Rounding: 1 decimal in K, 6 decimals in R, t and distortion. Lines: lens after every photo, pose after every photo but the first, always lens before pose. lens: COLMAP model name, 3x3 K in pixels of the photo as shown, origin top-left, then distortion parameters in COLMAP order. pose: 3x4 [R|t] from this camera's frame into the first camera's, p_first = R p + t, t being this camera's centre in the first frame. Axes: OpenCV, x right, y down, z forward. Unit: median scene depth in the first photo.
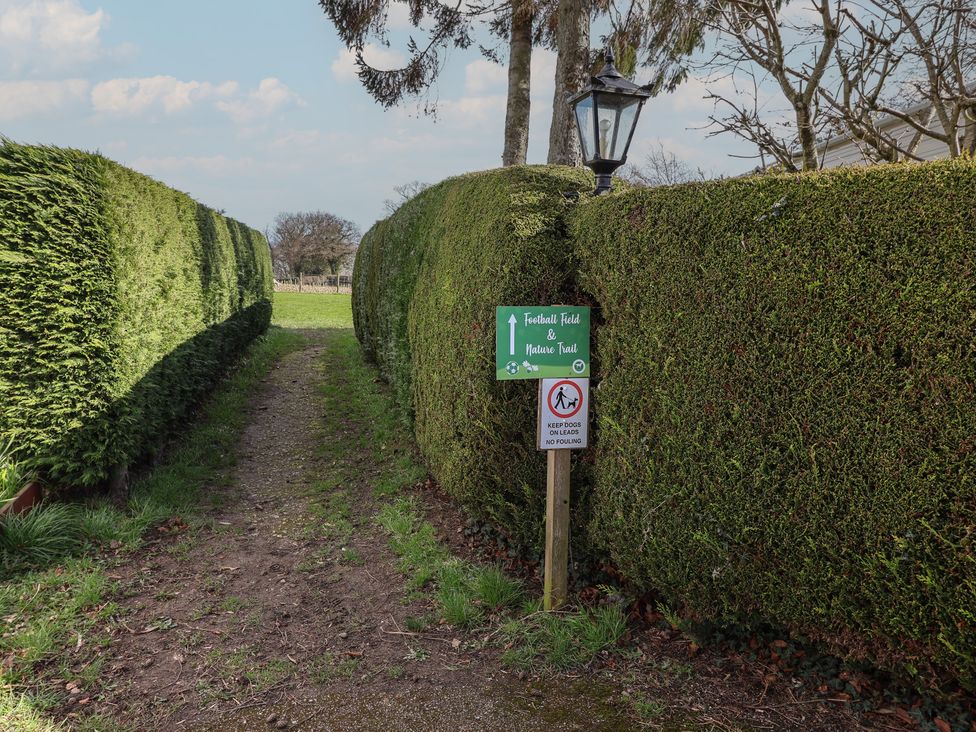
lens RADIAL K [[714.3, 0, 487.5], [0, 714.3, 362.3], [0, 0, 1]] dist [-0.001799, -0.000775]
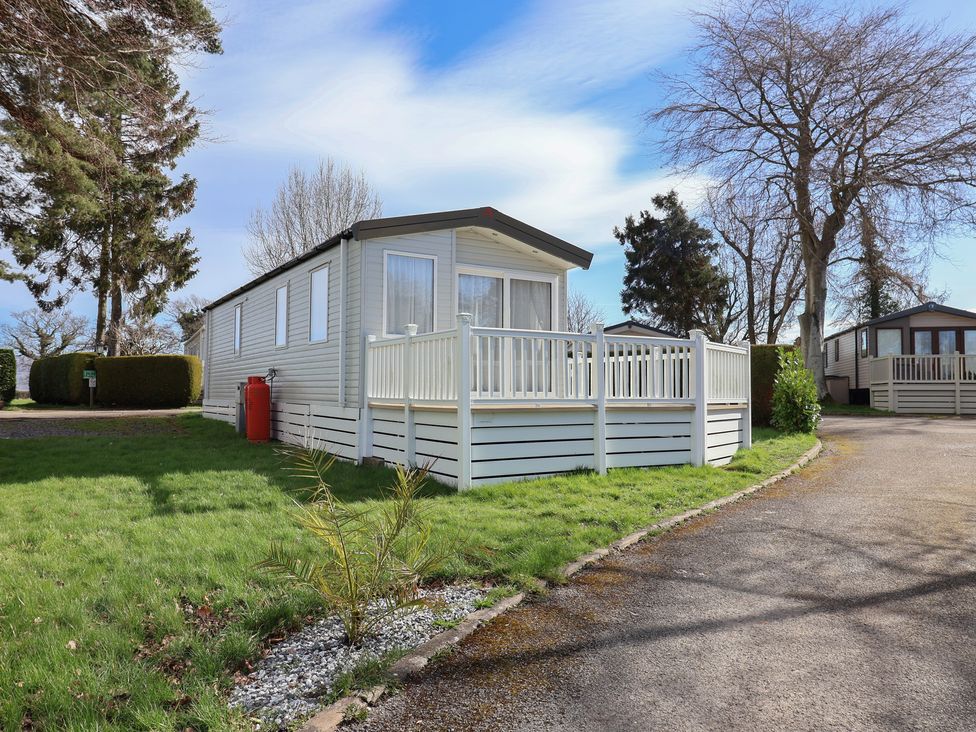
lens RADIAL K [[714.3, 0, 493.2], [0, 714.3, 367.6], [0, 0, 1]] dist [-0.001799, -0.000775]
pose [[0.883567, -0.006482, 0.468260, 0.010291], [0.079515, 0.987462, -0.136370, 0.042683], [-0.461505, 0.157725, 0.873004, -0.258128]]
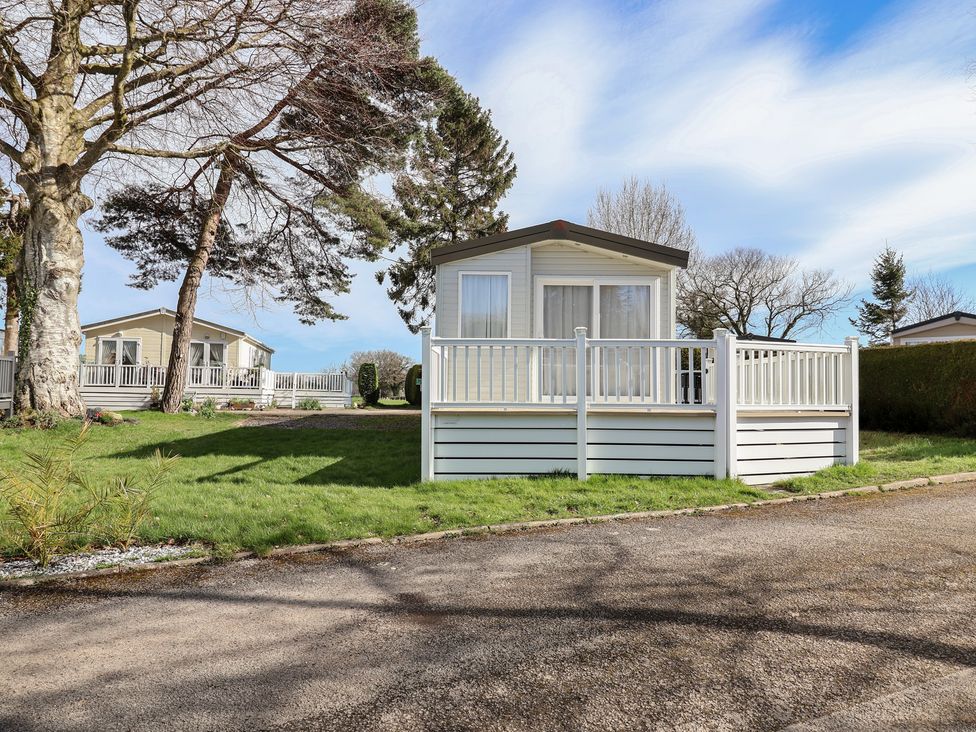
lens RADIAL K [[679.8, 0, 487.4], [0, 679.8, 371.2], [0, 0, 1]] dist [-0.004831, 0.001199]
pose [[0.997133, -0.023712, -0.071852, 0.053932], [0.011605, 0.986317, -0.164453, 0.045027], [0.074769, 0.163148, 0.983764, -0.269703]]
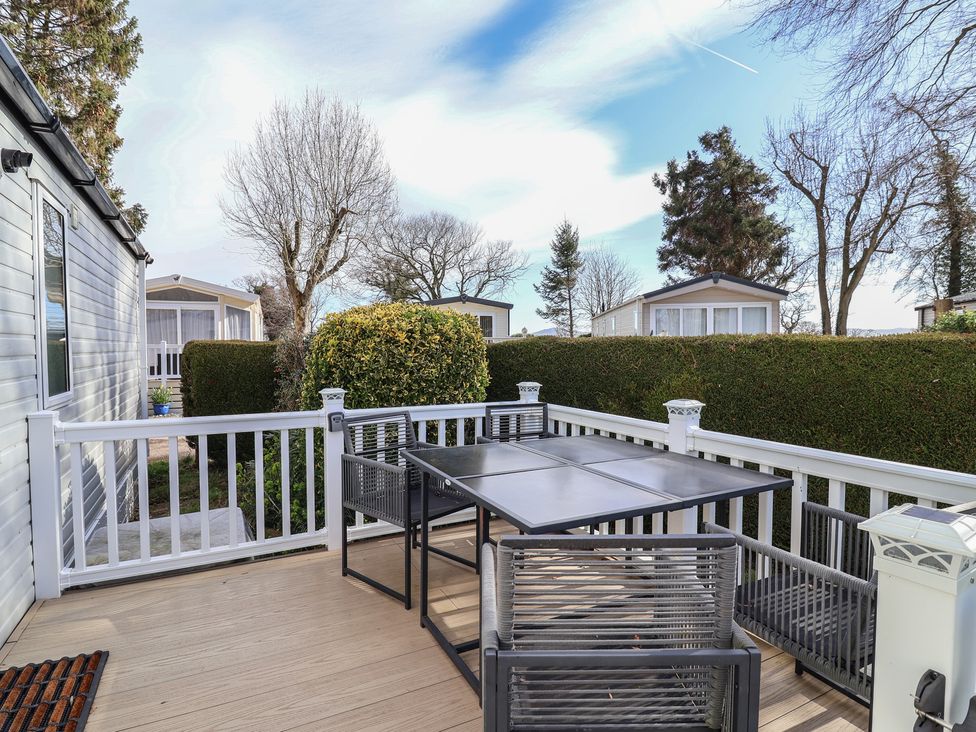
lens RADIAL K [[523.1, 0, 490.4], [0, 523.1, 364.2], [0, 0, 1]] dist [-0.003351, -0.009177]
pose [[0.912340, -0.051567, 0.406172, 0.079835], [0.086468, 0.993929, -0.068035, 0.018252], [-0.400198, 0.097191, 0.911260, -0.136289]]
